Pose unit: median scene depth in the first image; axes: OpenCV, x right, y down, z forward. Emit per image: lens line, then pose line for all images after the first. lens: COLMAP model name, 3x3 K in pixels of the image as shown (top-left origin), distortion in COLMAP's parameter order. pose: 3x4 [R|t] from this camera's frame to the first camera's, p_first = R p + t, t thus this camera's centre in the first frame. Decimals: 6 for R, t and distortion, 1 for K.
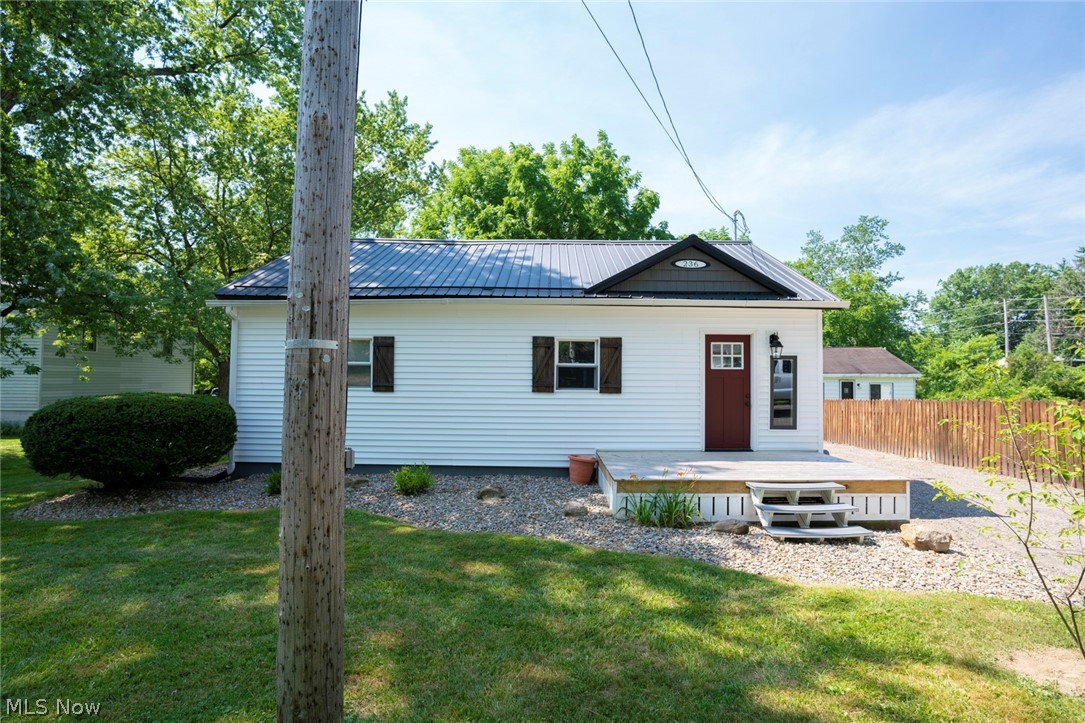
lens RADIAL K [[529.5, 0, 542.5], [0, 529.5, 361.5], [0, 0, 1]] dist [-0.029209, -0.000011]
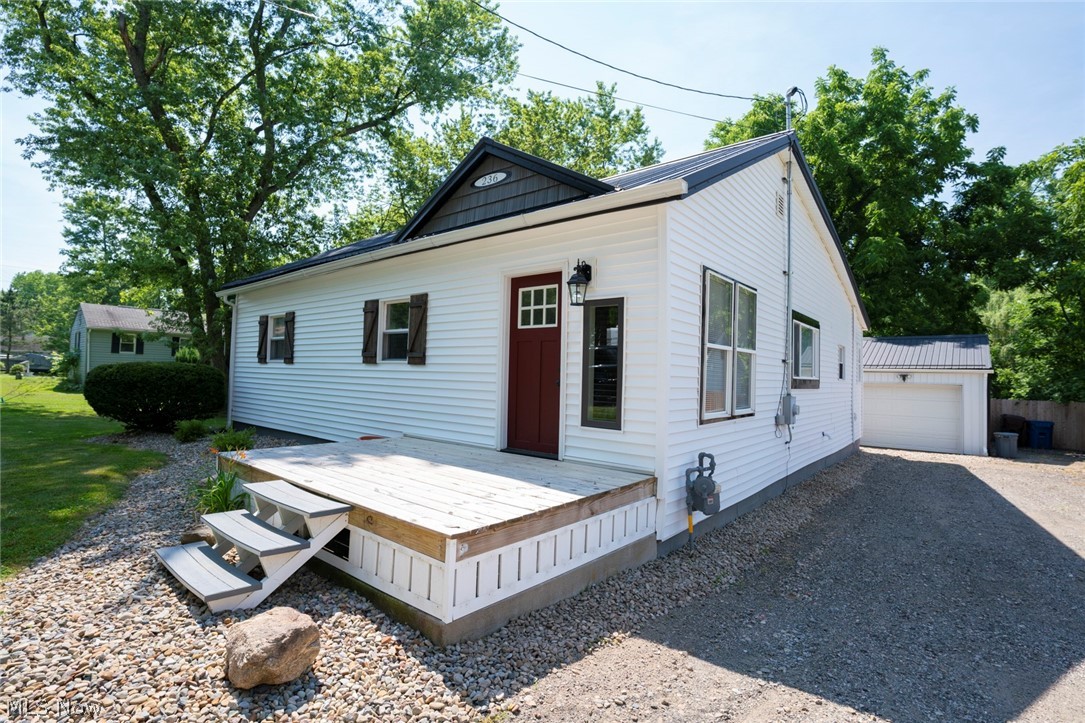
lens RADIAL K [[514.5, 0, 542.5], [0, 514.5, 361.5], [0, 0, 1]] dist [-0.027477, 0.000112]
pose [[0.770710, -0.005808, -0.637159, 0.764761], [0.001359, 0.999971, -0.007472, 0.061452], [0.637185, 0.004893, 0.770696, 0.522354]]
